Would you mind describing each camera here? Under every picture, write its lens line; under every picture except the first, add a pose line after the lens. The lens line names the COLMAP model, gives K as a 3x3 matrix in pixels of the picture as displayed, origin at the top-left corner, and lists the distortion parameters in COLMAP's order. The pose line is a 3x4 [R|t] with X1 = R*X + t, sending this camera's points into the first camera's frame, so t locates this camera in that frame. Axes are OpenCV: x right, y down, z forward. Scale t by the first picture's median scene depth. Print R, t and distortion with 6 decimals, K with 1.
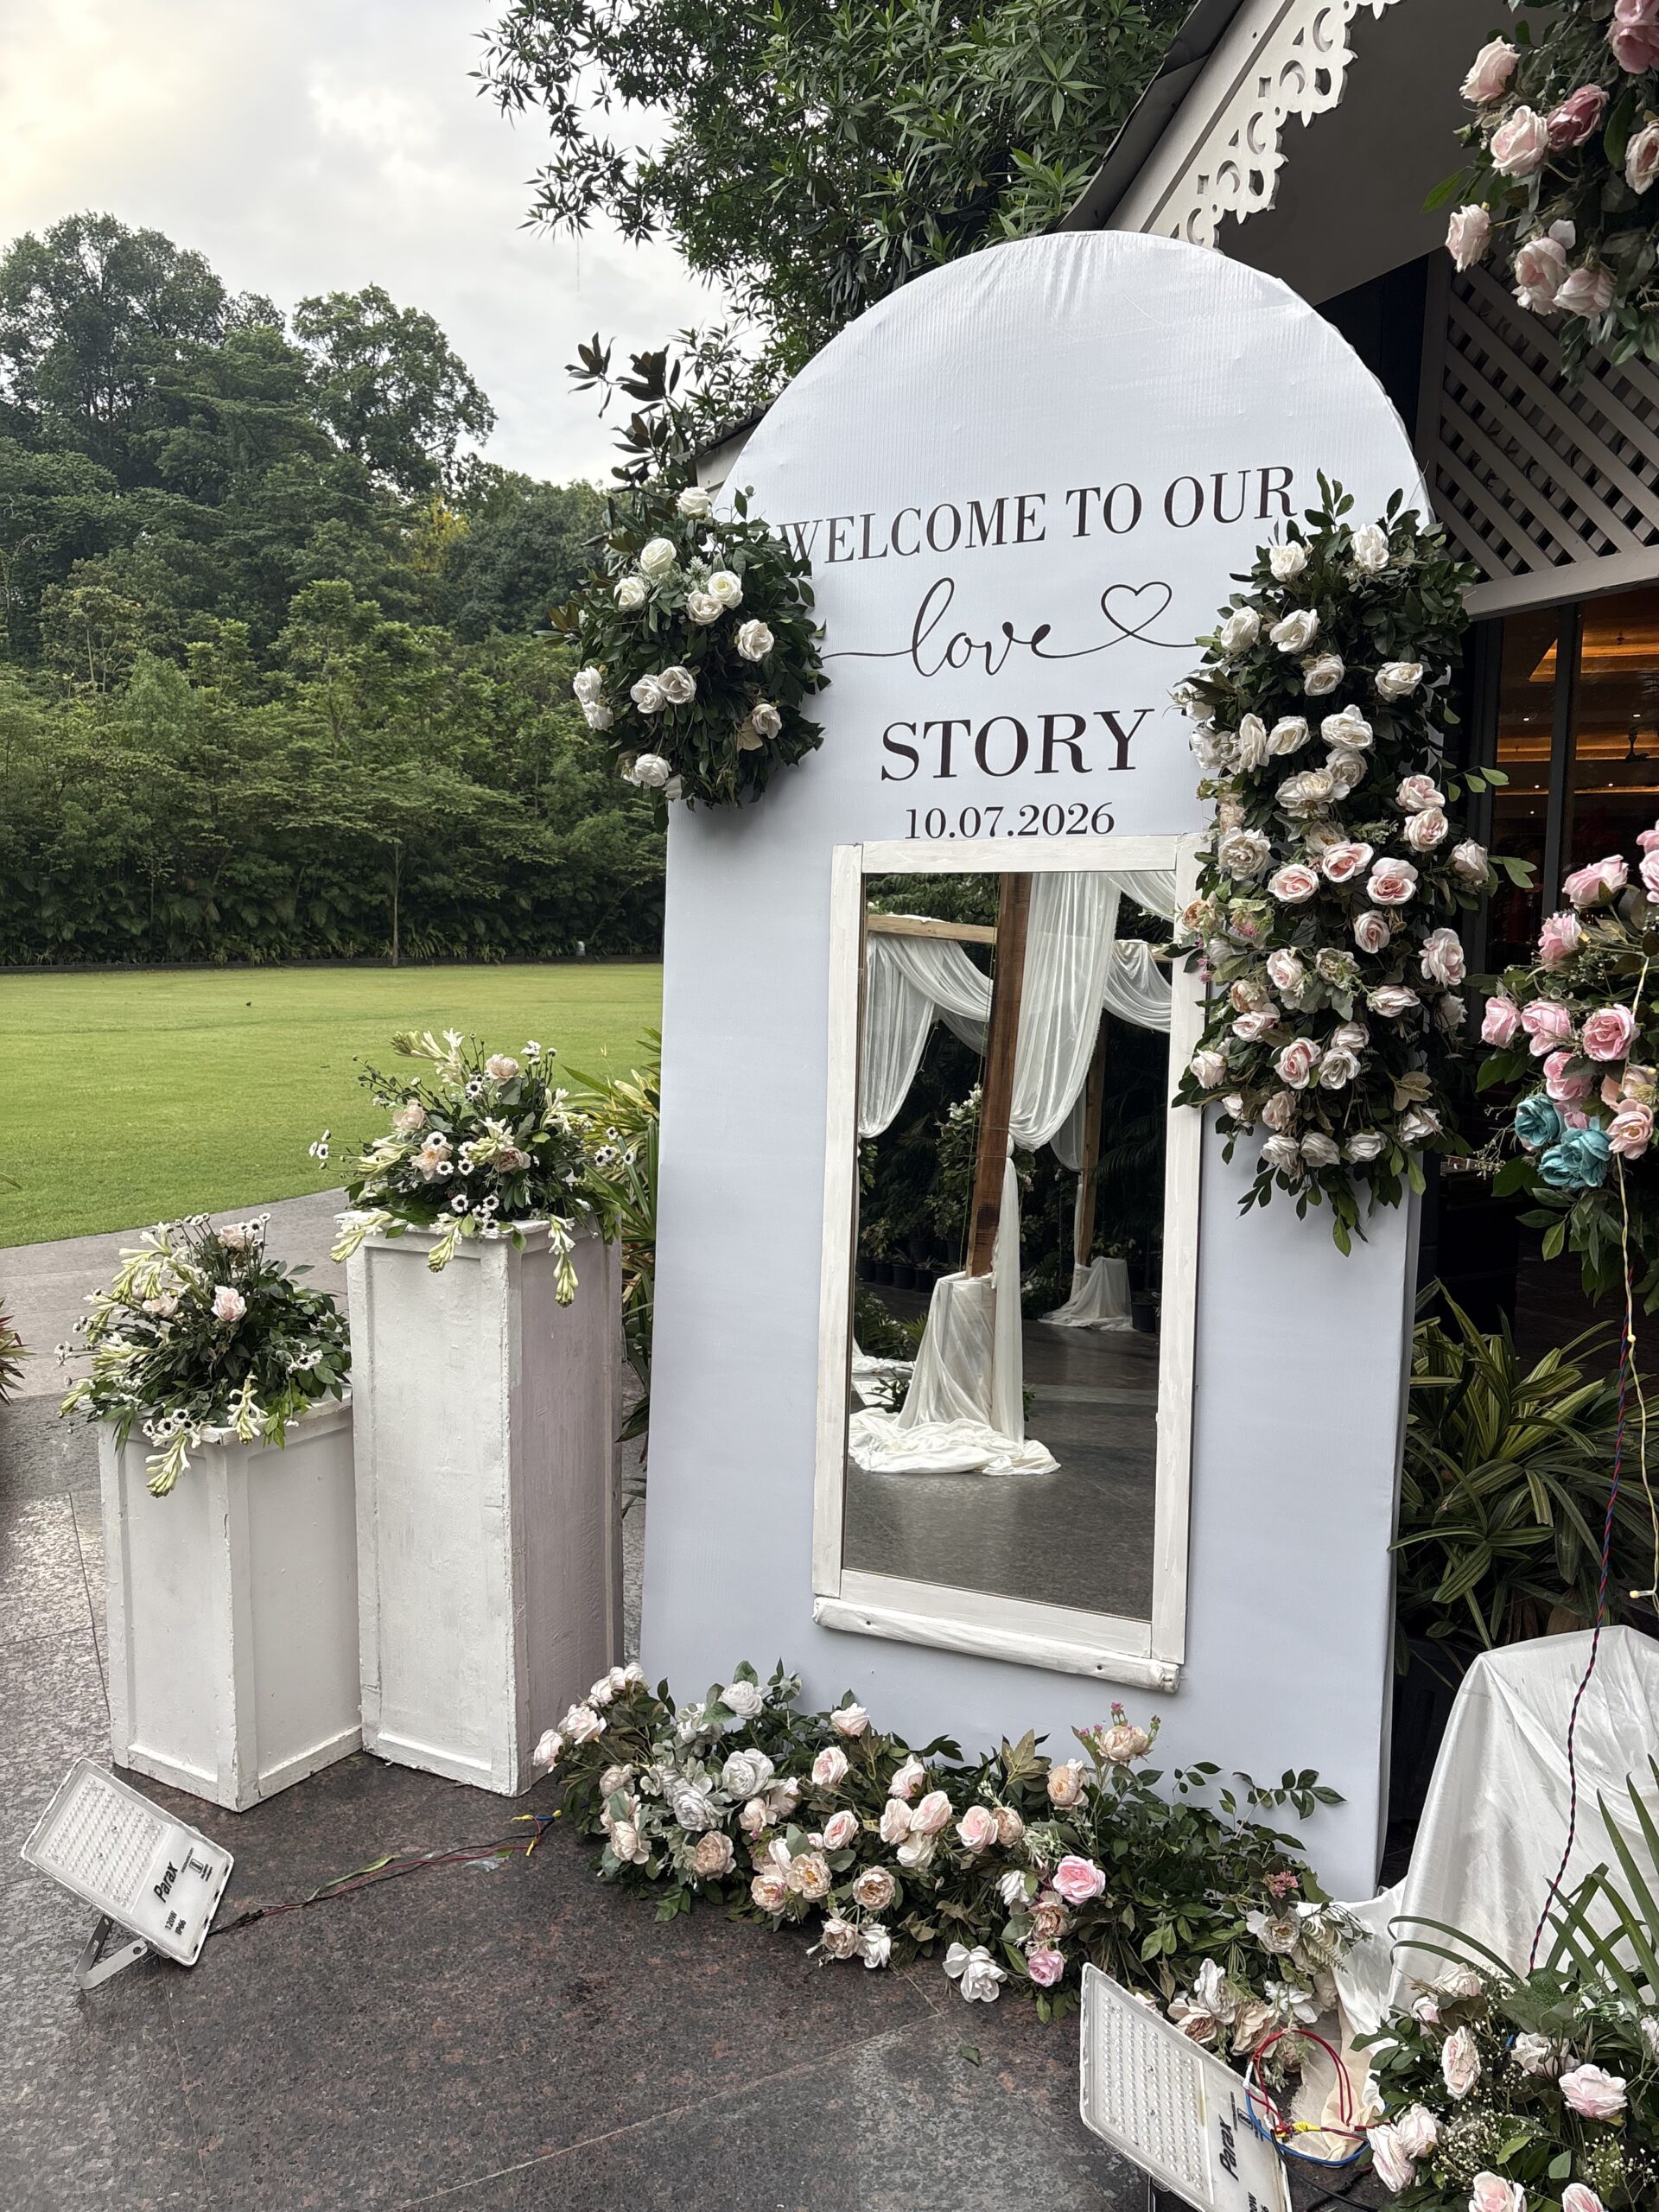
lens RADIAL K [[1661.2, 0, 830.0], [0, 1661.2, 1162.8], [0, 0, 1]] dist [-0.006960, -0.000033]
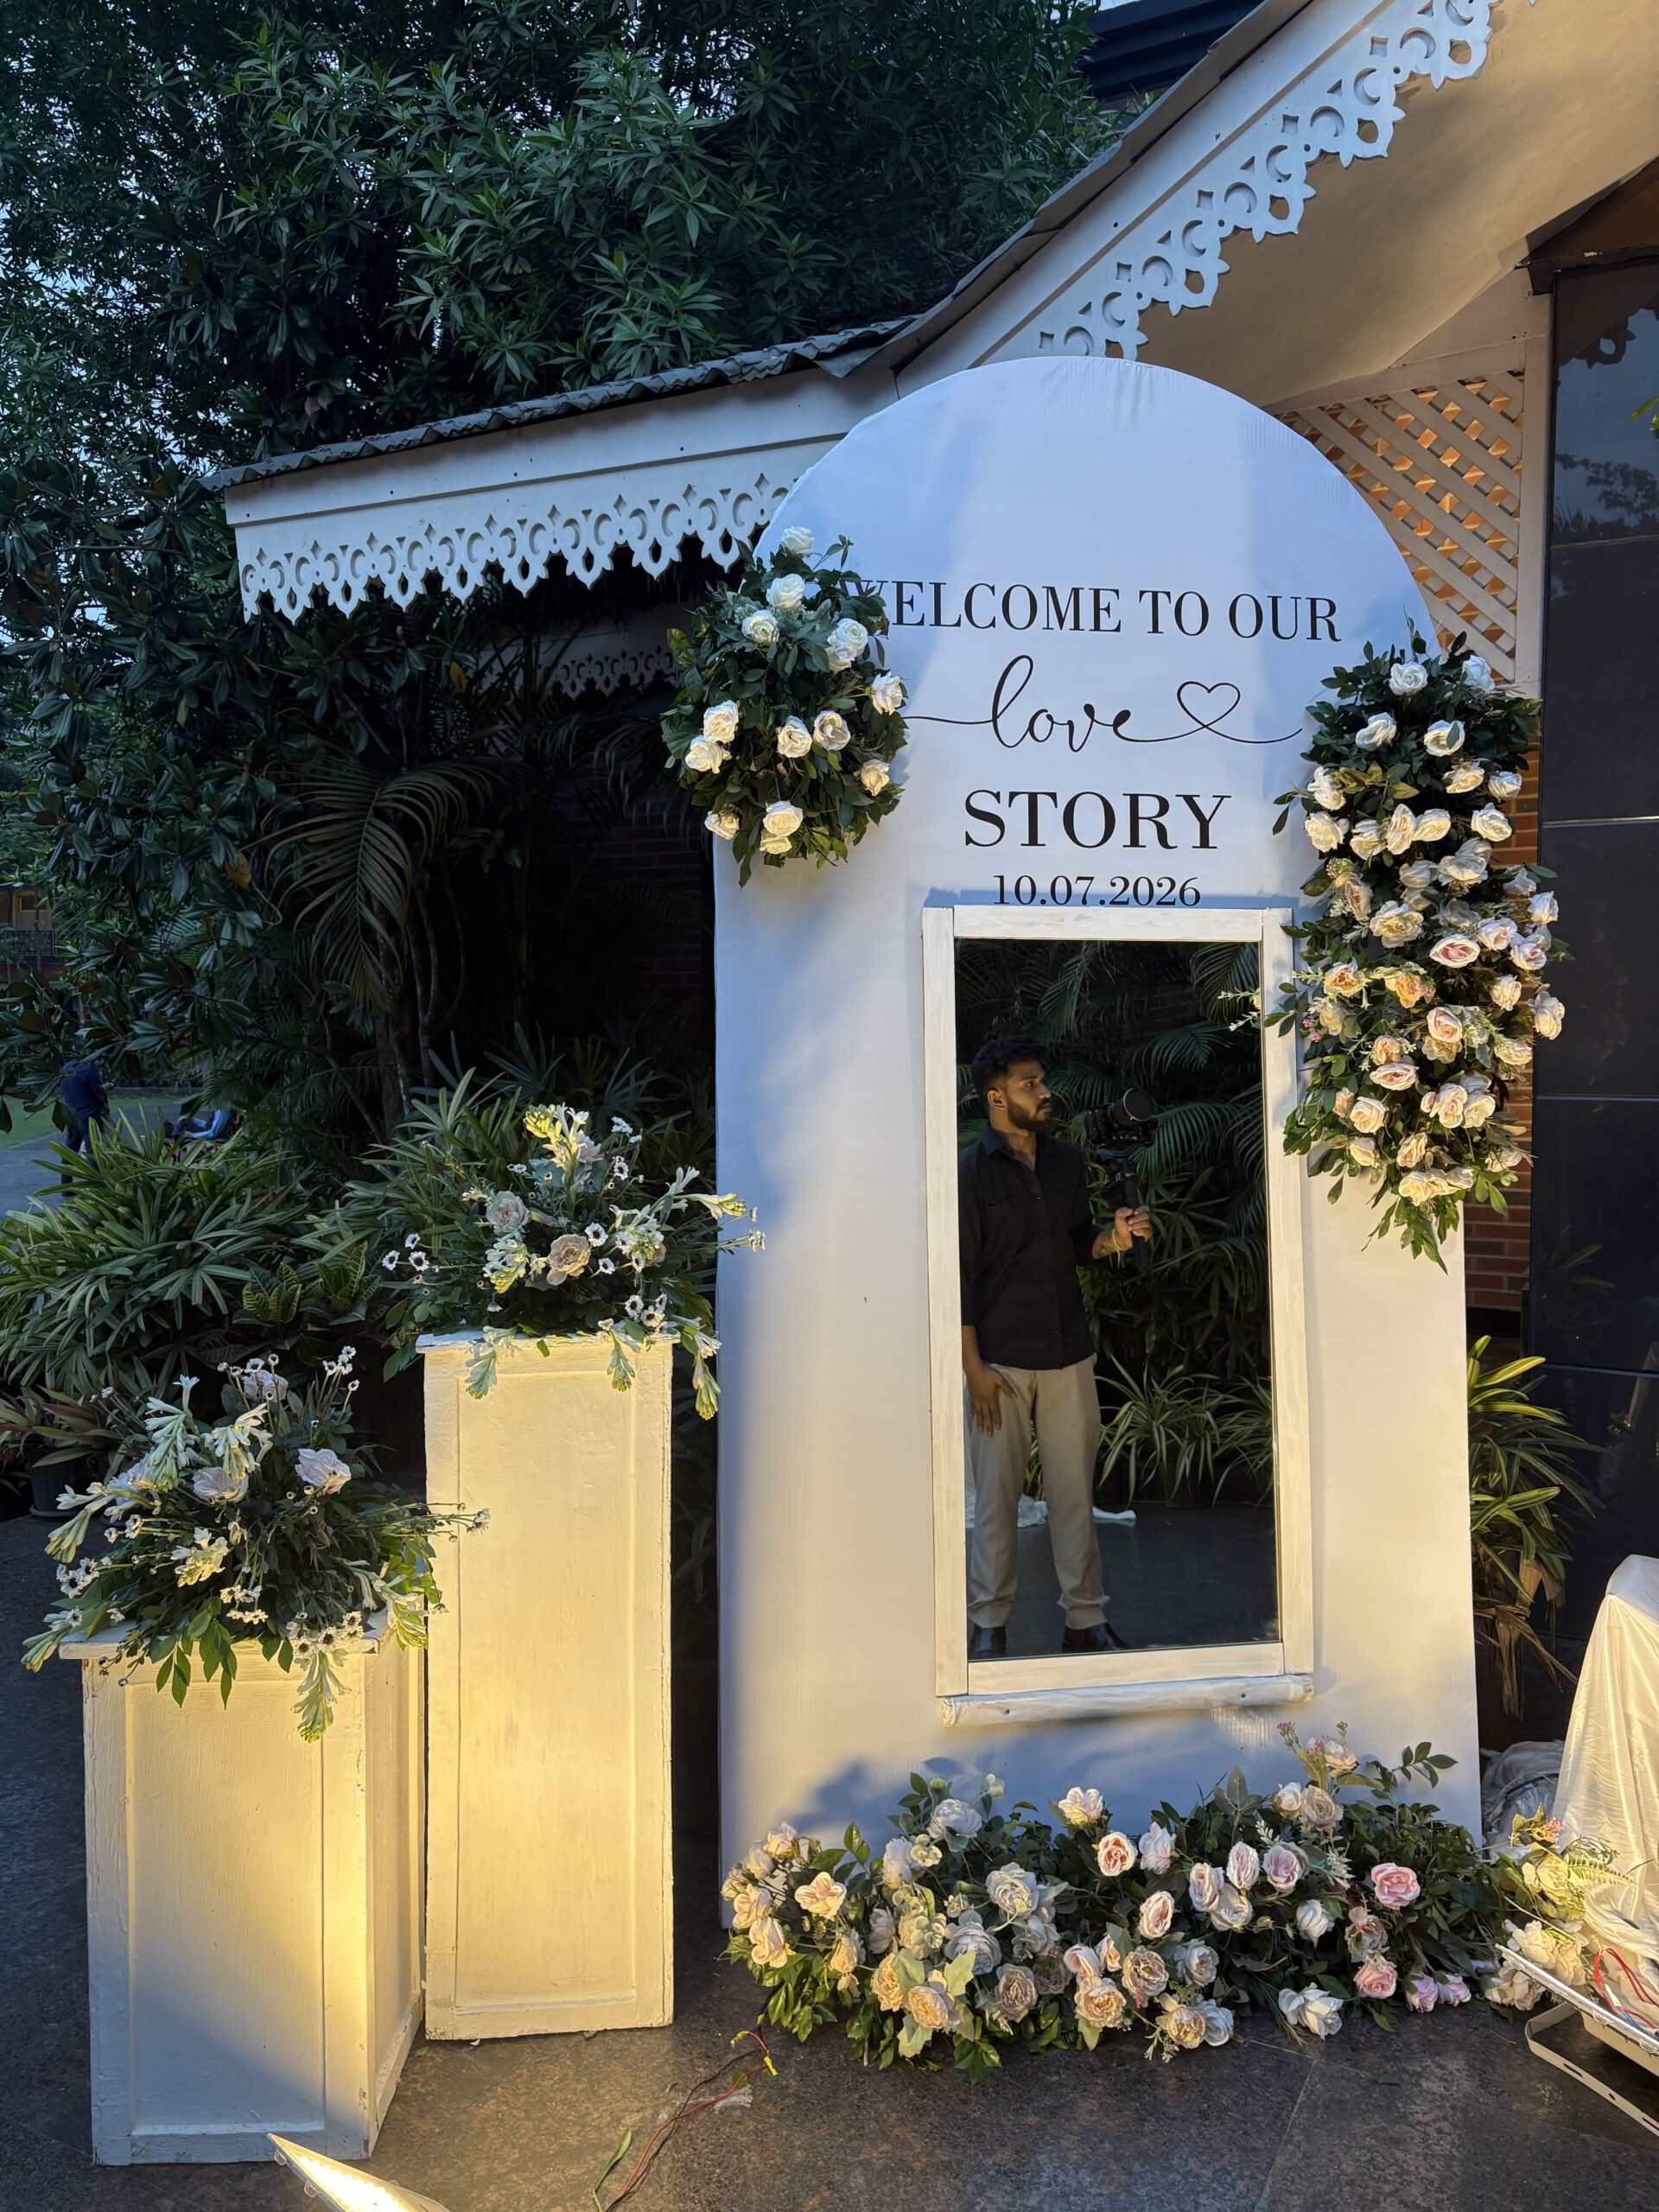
lens RADIAL K [[1679.9, 0, 845.1], [0, 1679.9, 1123.9], [0, 0, 1]] dist [0.021840, -0.016957]
pose [[0.828028, -0.029996, 0.559883, -0.629431], [0.078279, 0.994973, -0.062462, -0.006269], [-0.555195, 0.095547, 0.826214, 0.231019]]
